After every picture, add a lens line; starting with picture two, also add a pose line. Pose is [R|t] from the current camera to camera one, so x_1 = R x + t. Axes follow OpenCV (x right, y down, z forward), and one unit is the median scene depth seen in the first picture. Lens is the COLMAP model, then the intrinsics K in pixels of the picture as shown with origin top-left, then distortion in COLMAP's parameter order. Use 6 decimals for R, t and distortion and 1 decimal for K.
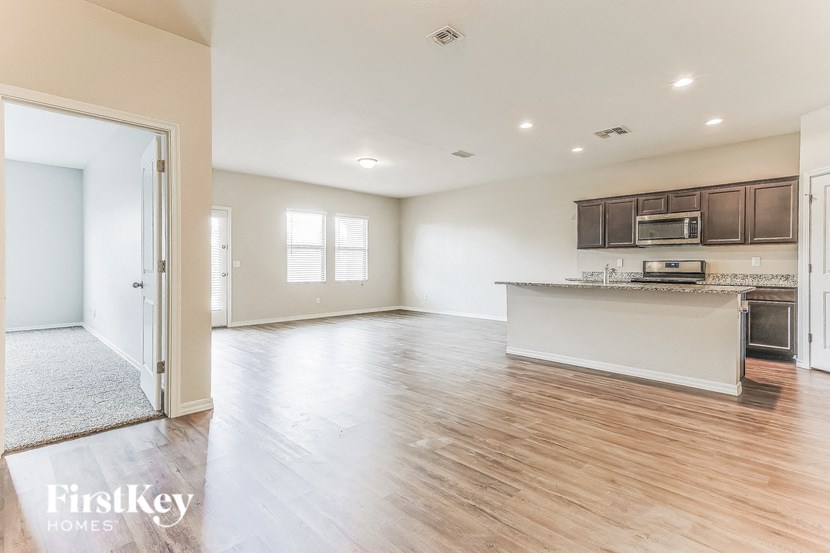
lens RADIAL K [[404.3, 0, 415.2], [0, 404.3, 269.4], [0, 0, 1]] dist [0.012351, -0.000444]
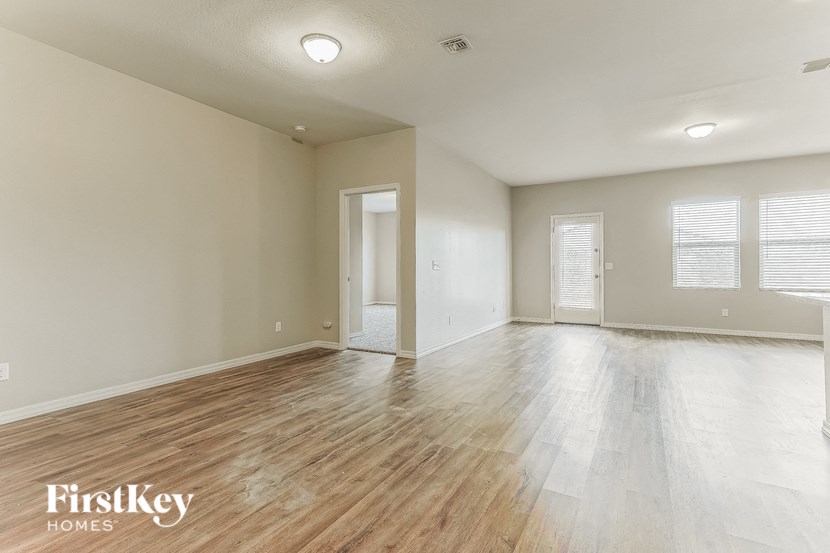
lens RADIAL K [[404.3, 0, 407.0], [0, 404.3, 270.1], [0, 0, 1]] dist [0.012351, -0.000444]
pose [[0.268786, 0.000562, -0.963200, 0.466070], [-0.009034, 0.999957, -0.001937, 0.003348], [0.963158, 0.009222, 0.268779, 0.267624]]
